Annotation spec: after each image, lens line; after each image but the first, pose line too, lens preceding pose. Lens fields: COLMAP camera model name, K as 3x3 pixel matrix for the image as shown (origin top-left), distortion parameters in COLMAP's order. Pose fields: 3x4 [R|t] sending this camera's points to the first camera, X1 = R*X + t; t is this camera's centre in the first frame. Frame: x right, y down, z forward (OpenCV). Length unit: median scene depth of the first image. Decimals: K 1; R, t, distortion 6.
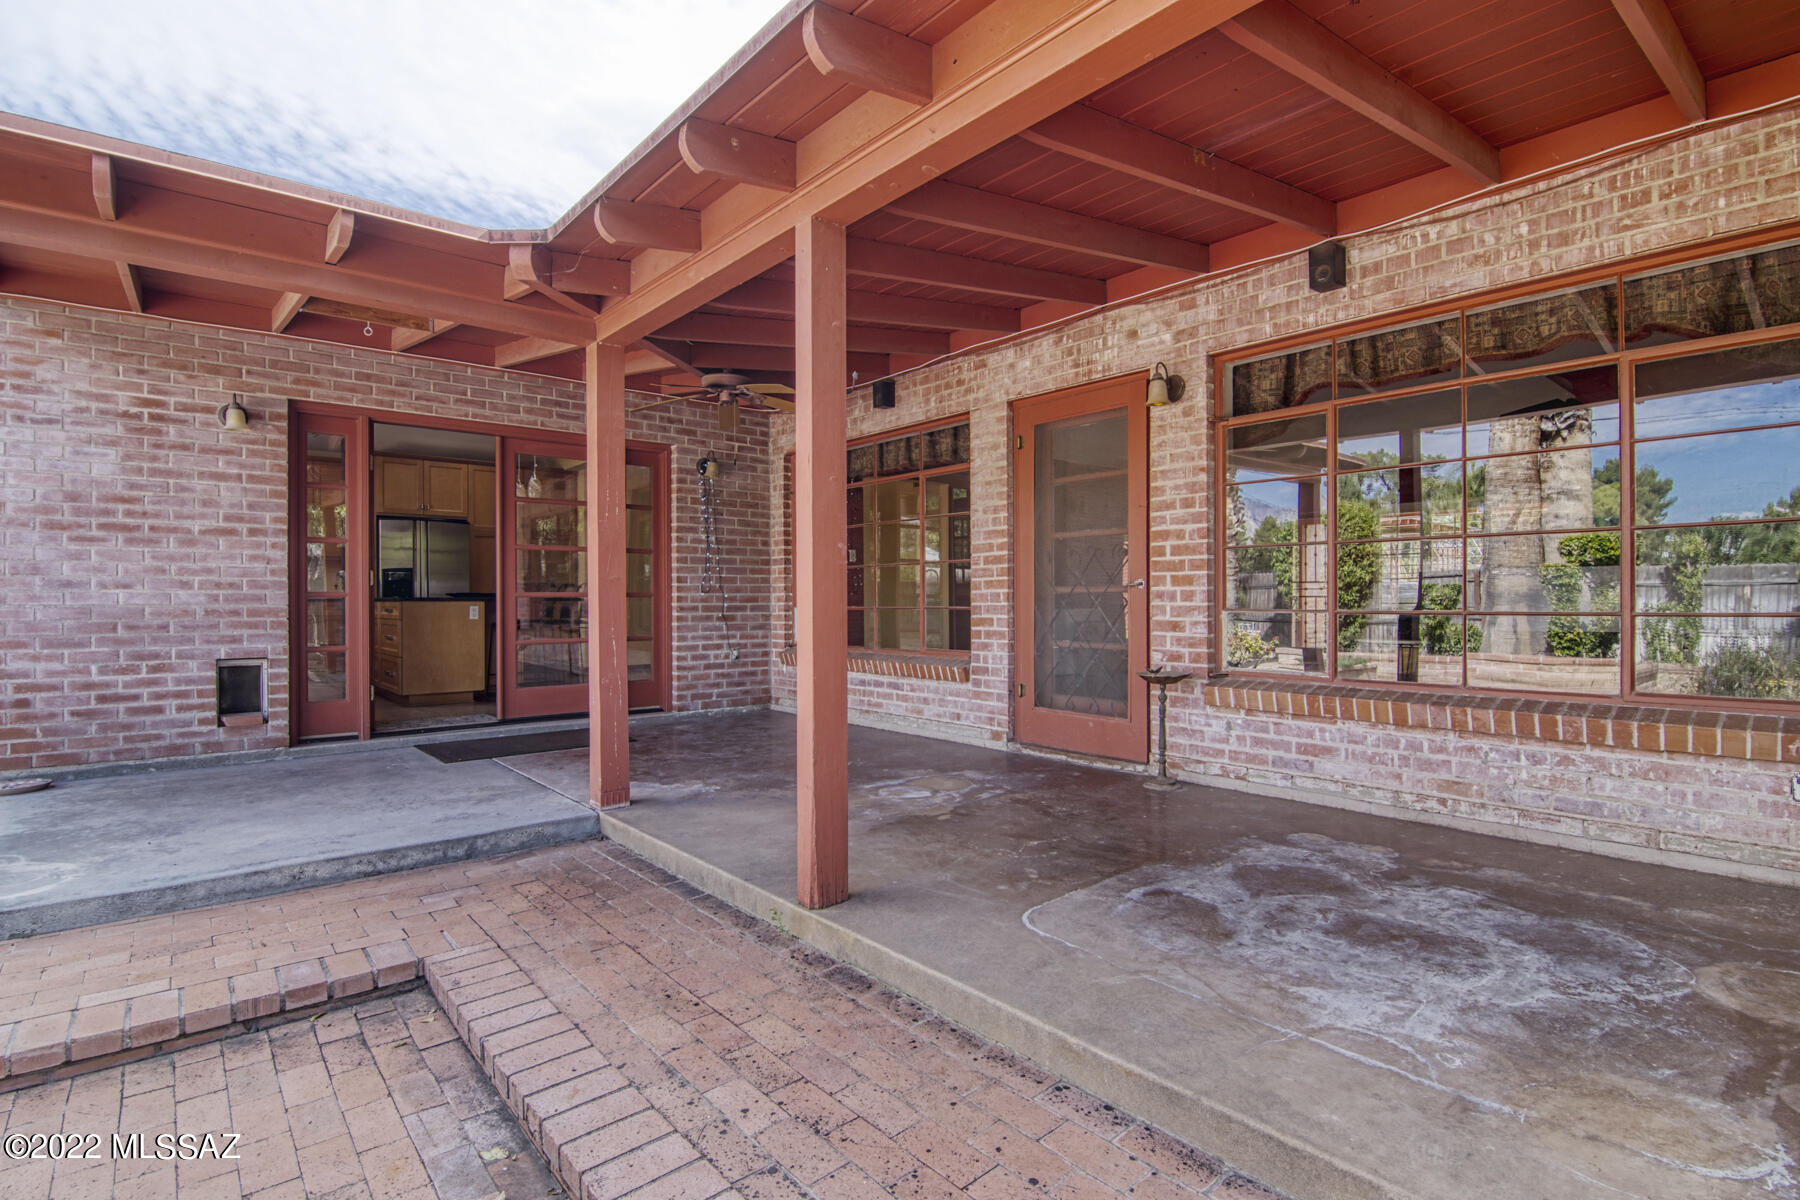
lens RADIAL K [[880.4, 0, 901.7], [0, 880.4, 603.1], [0, 0, 1]] dist [-0.008683, -0.006891]
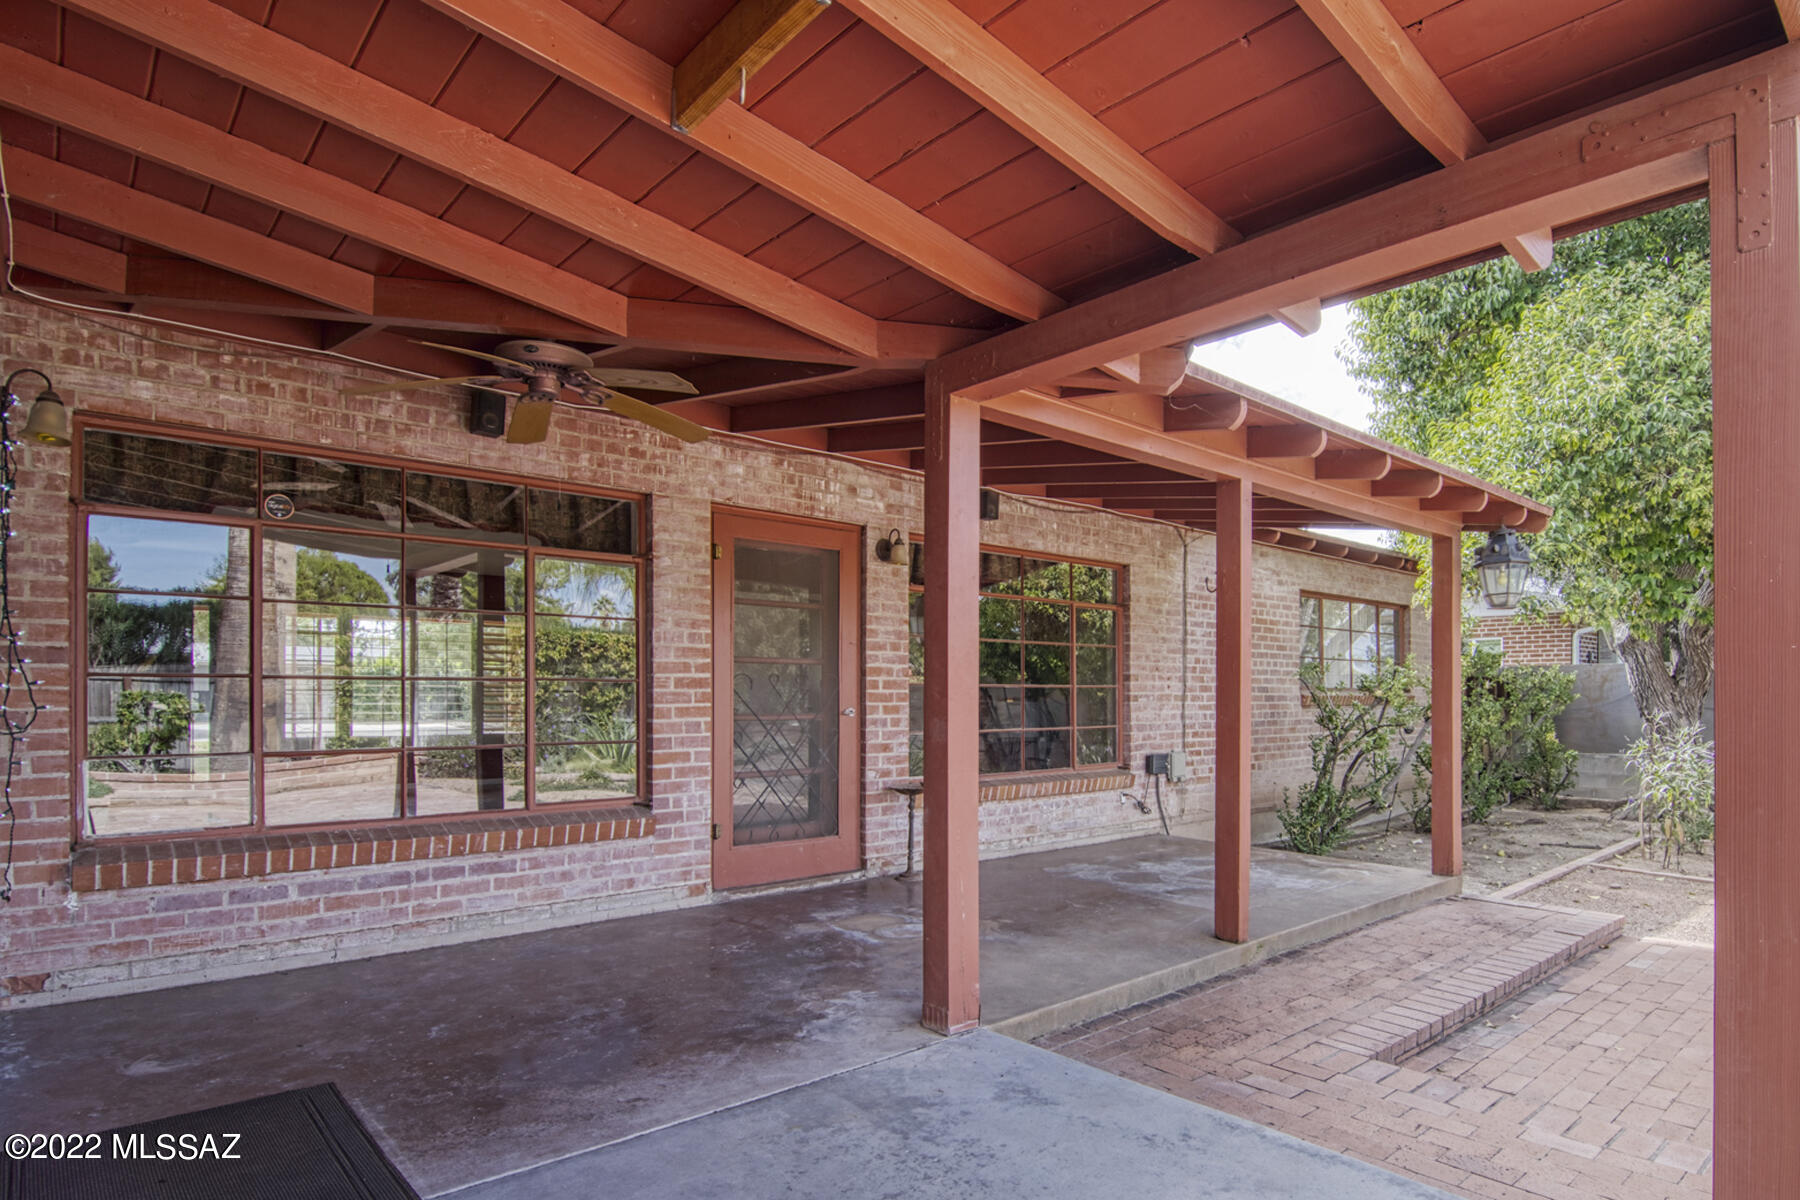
lens RADIAL K [[996.2, 0, 1043.0], [0, 996.2, 693.5], [0, 0, 1]] dist [-0.013576, 0.000096]
pose [[-0.100116, 0.011421, 0.994910, -1.003671], [0.007211, 0.999916, -0.010753, -0.029922], [-0.994950, 0.006098, -0.100189, 0.869534]]
